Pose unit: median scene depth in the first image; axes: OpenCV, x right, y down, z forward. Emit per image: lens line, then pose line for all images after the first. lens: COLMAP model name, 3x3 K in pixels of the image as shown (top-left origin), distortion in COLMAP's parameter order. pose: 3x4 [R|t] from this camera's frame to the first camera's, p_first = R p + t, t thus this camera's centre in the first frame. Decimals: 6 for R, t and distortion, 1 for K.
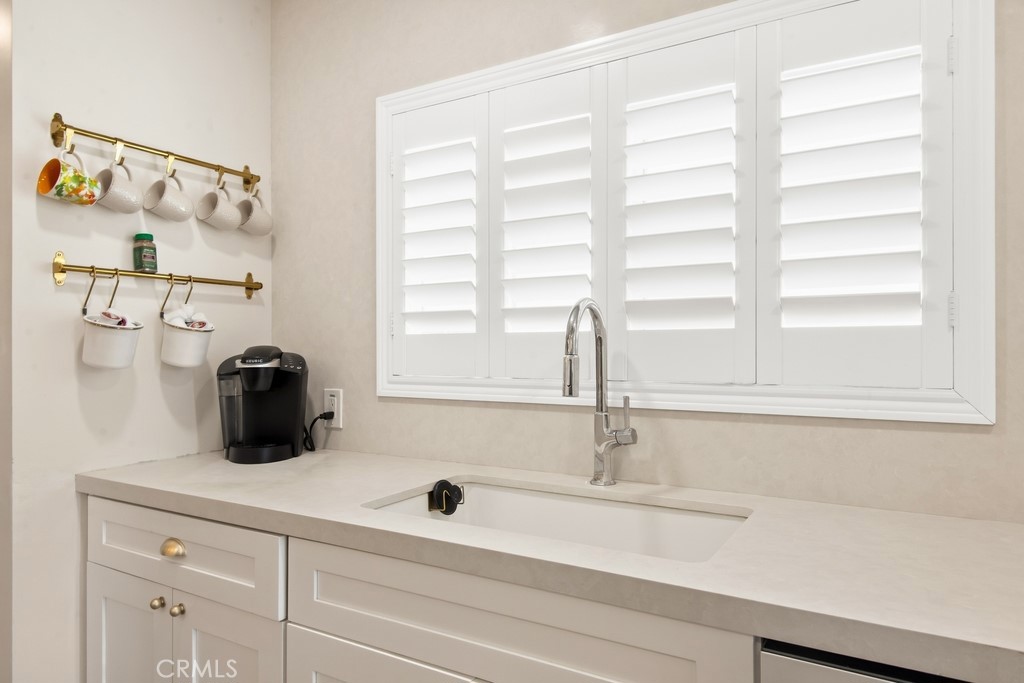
lens RADIAL K [[652.4, 0, 512.0], [0, 652.4, 341.5], [0, 0, 1]] dist [0.084215, -0.000604]
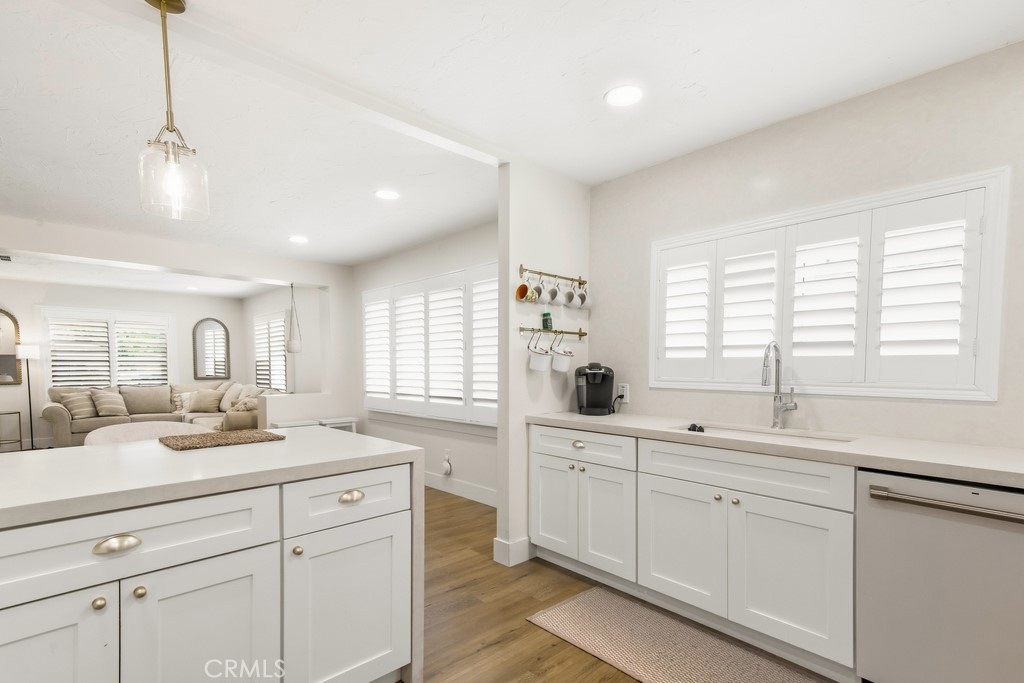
lens RADIAL K [[488.8, 0, 506.5], [0, 488.8, 381.7], [0, 0, 1]] dist [0.040476, 0.000303]
pose [[0.957662, 0.019889, -0.287206, -0.211995], [-0.008945, 0.999185, 0.039369, 0.009381], [0.287755, -0.035133, 0.957060, -0.674818]]
